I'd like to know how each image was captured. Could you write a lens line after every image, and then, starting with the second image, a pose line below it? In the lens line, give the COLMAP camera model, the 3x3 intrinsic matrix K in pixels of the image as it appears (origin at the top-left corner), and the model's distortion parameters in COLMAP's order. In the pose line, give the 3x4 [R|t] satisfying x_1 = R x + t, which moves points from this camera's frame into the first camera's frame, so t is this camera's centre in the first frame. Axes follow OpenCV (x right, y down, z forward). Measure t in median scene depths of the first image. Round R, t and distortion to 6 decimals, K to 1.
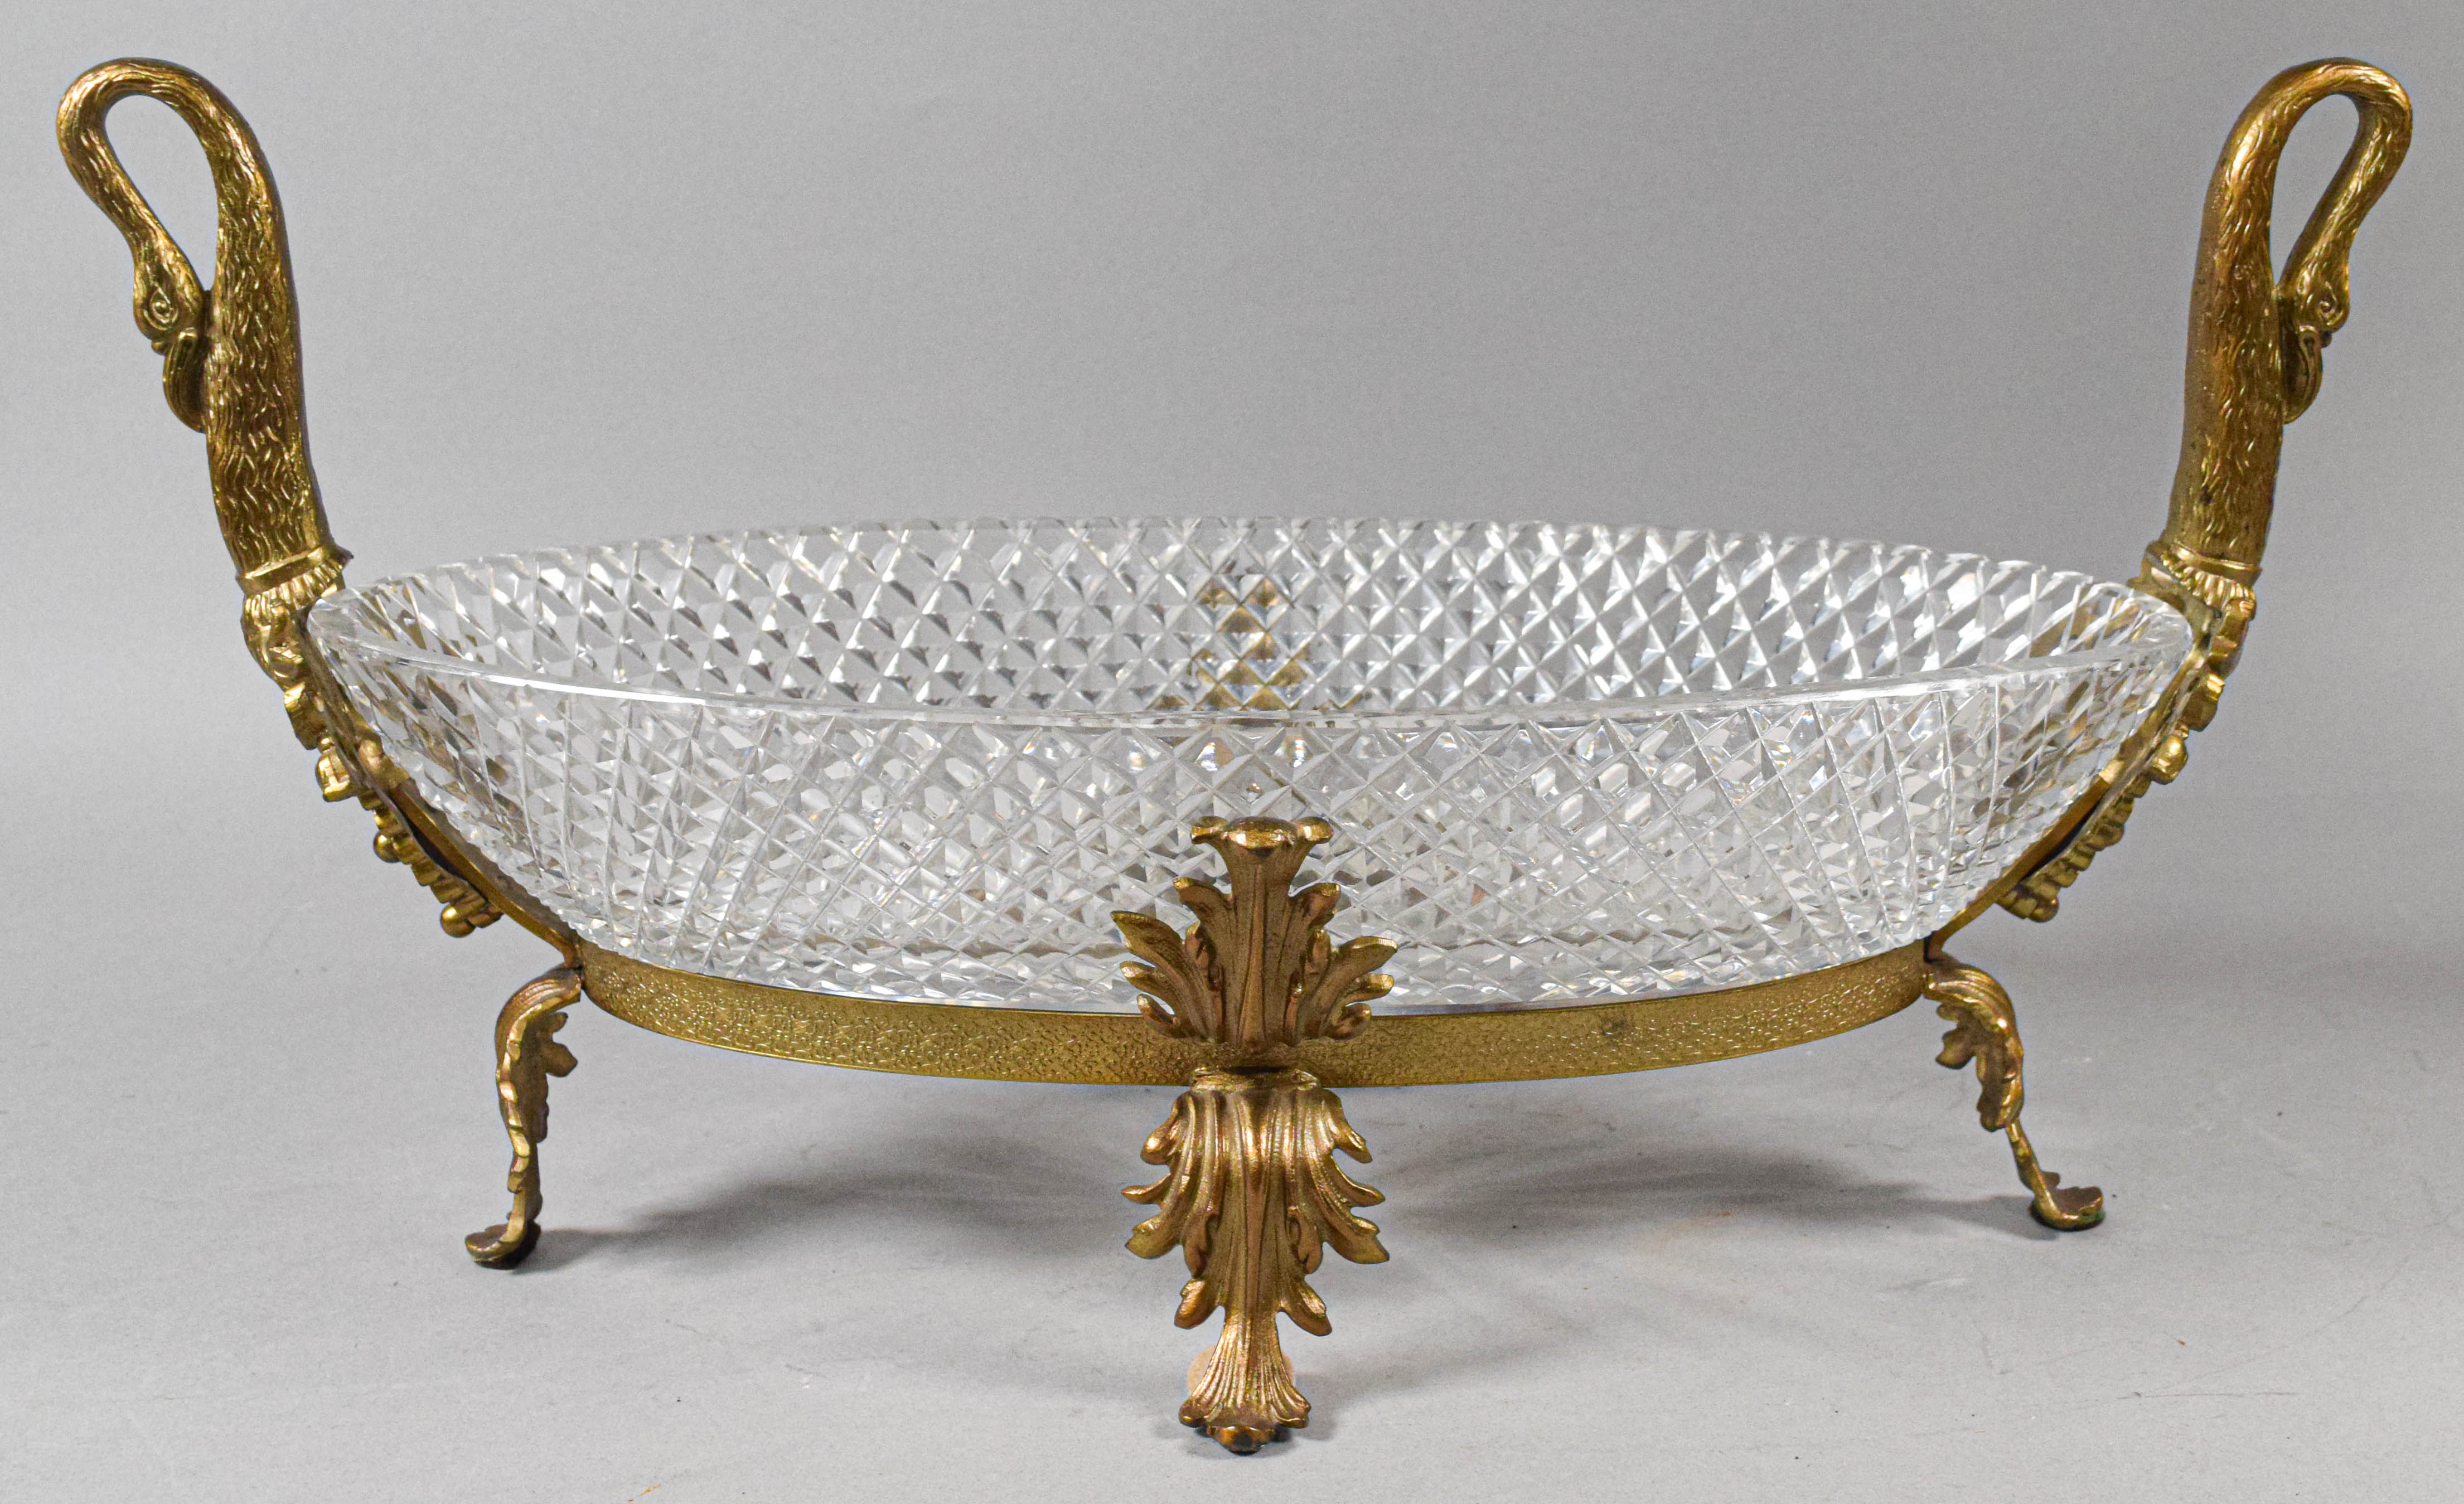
lens RADIAL K [[2295.4, 0, 1232.0], [0, 2295.4, 752.0], [0, 0, 1]] dist [-0.128241, 0.006484]
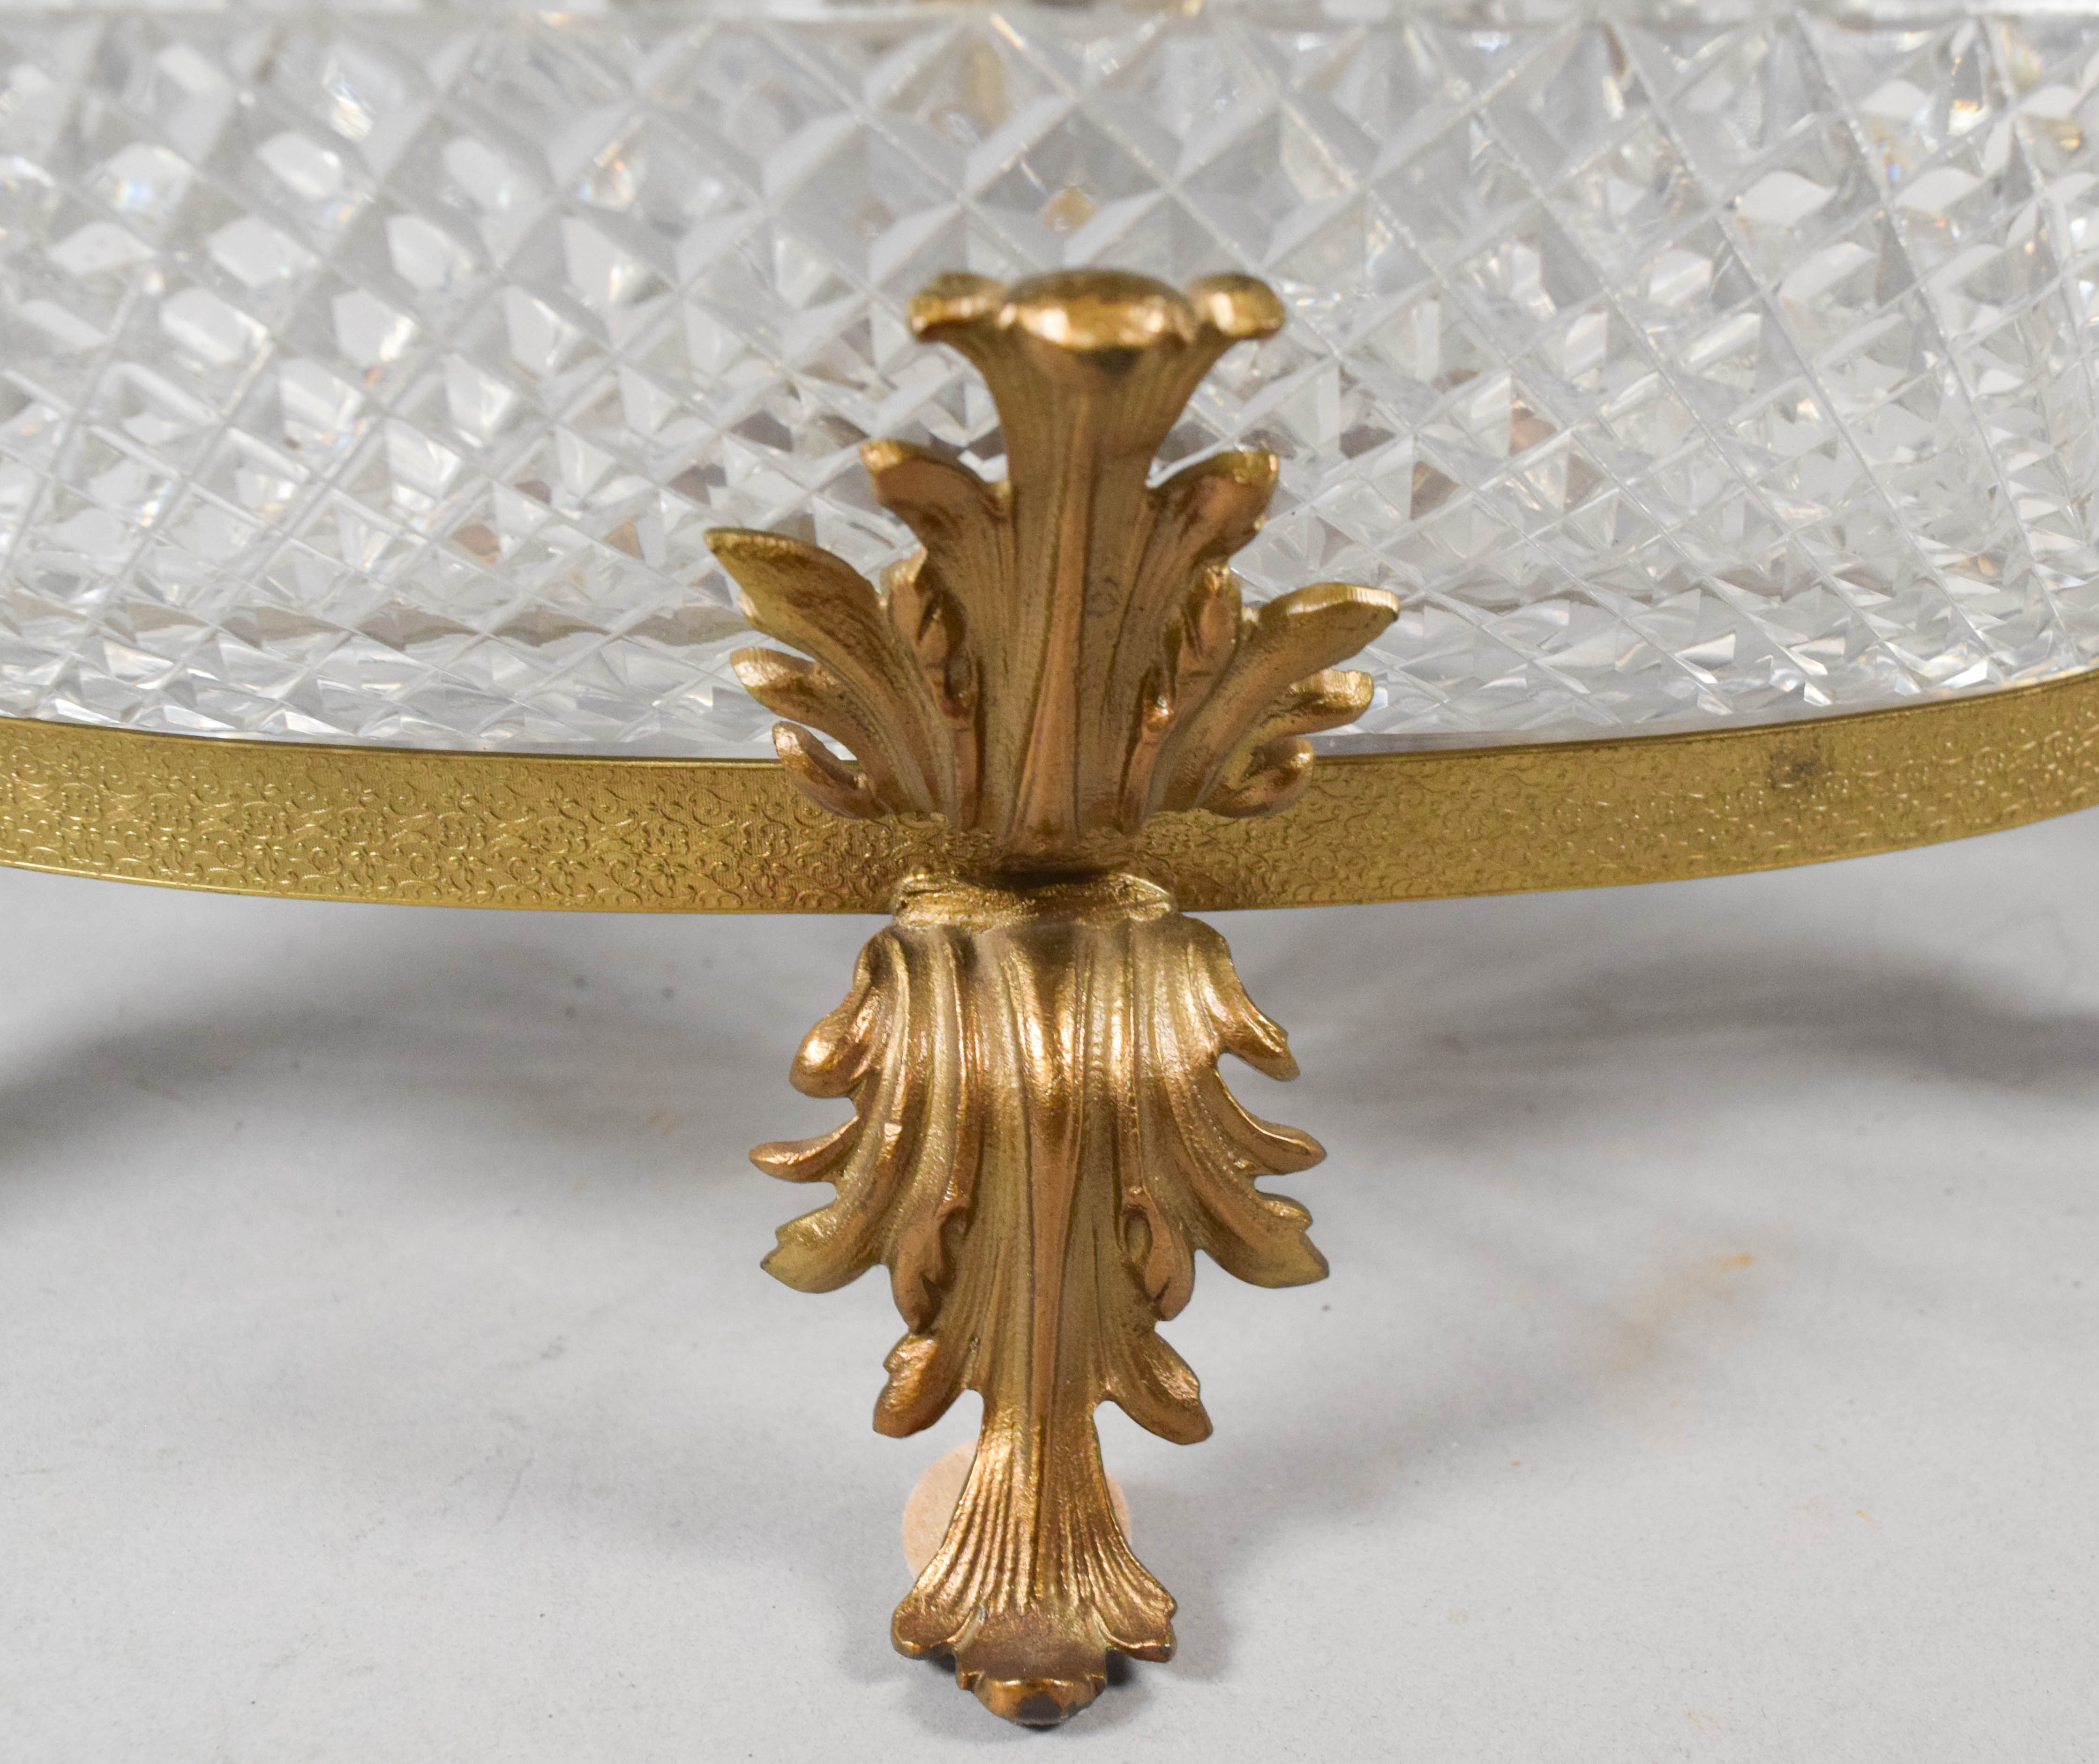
lens RADIAL K [[2092.0, 0, 1091.7], [0, 2092.0, 789.6], [0, 0, 1]] dist [-0.011417, -0.009319]
pose [[0.991798, -0.023537, 0.125630, -0.031853], [0.001246, 0.984632, 0.174639, 0.049280], [-0.127810, -0.173051, 0.976585, 0.606533]]
